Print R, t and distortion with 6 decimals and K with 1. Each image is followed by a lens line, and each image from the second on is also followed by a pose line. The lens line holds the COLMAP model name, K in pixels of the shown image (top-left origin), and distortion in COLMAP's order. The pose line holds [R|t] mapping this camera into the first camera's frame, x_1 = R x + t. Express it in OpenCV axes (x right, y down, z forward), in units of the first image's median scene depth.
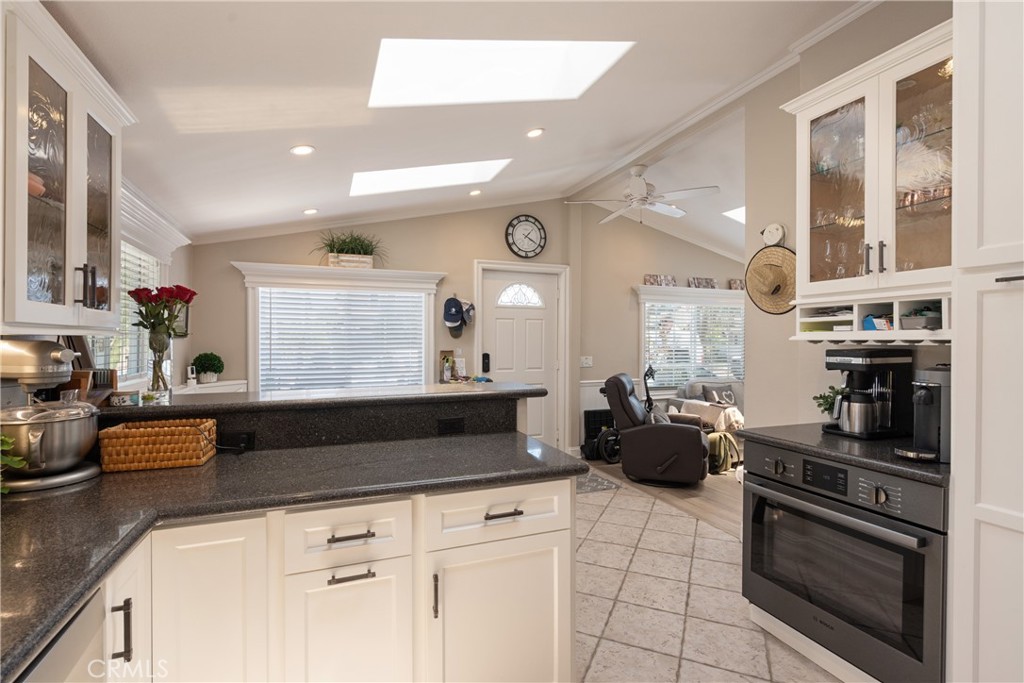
lens RADIAL K [[475.1, 0, 512.0], [0, 475.1, 341.5], [0, 0, 1]] dist [-0.003265, -0.000239]
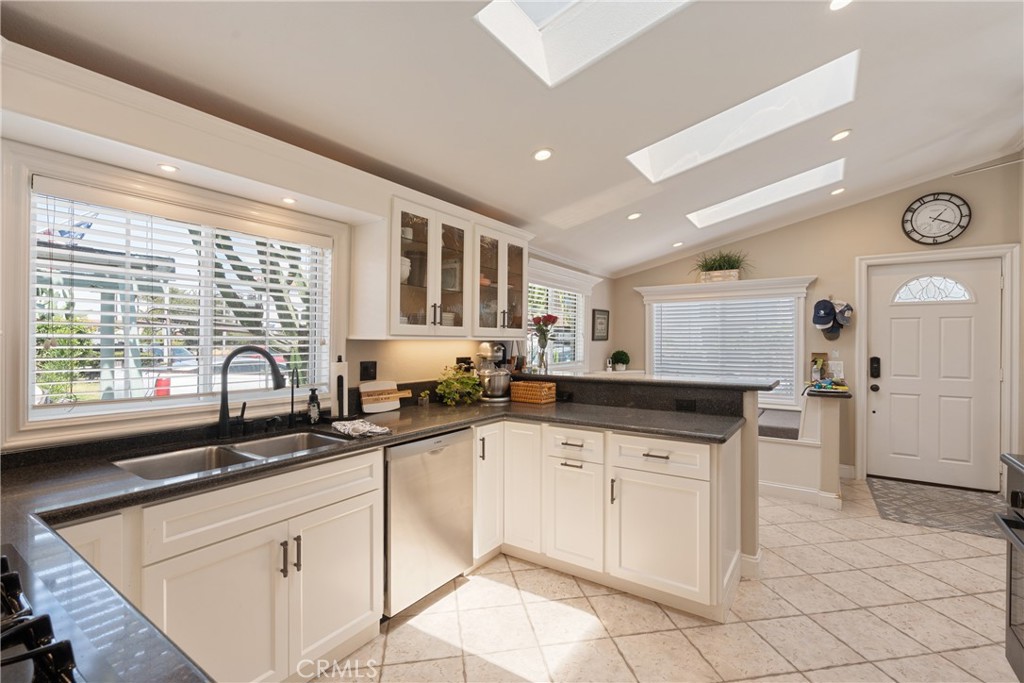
lens RADIAL K [[456.7, 0, 512.0], [0, 456.7, 341.5], [0, 0, 1]] dist [-0.000427, -0.000143]
pose [[0.553990, 0.002184, -0.832521, 0.338202], [-0.004504, 0.999990, -0.000373, -0.002032], [0.832511, 0.003957, 0.553994, -0.075102]]
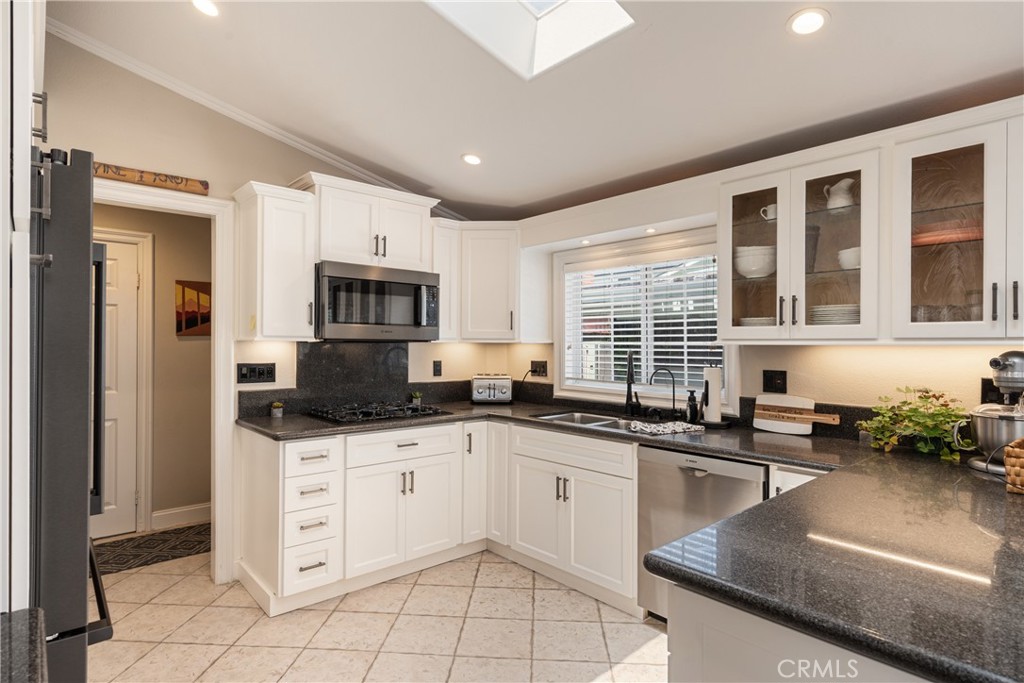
lens RADIAL K [[543.5, 0, 512.0], [0, 543.5, 341.5], [0, 0, 1]] dist [0.000809, 0.000025]
pose [[-0.939648, -0.000979, -0.342142, 0.209390], [-0.000124, 0.999997, -0.002521, -0.006080], [0.342143, -0.002327, -0.939645, 0.609147]]
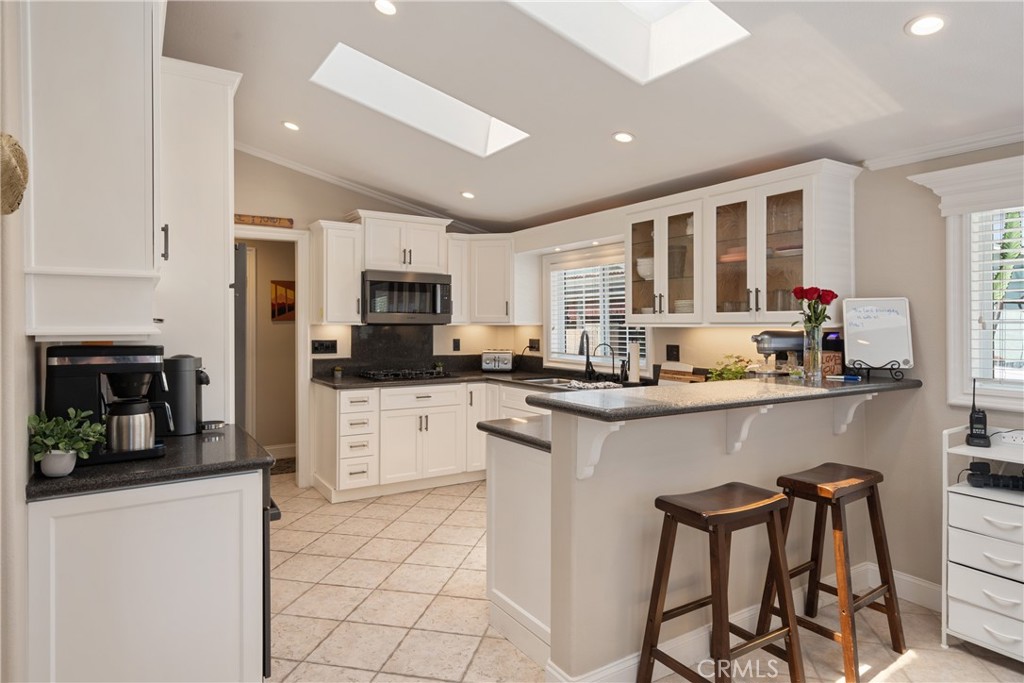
lens RADIAL K [[587.6, 0, 511.3], [0, 587.6, 322.5], [0, 0, 1]] dist [-0.000837, -0.000052]
pose [[-0.980588, 0.003576, -0.196048, 0.148284], [0.003849, 0.999992, -0.001014, -0.010577], [0.196043, -0.001749, -0.980594, 1.007874]]
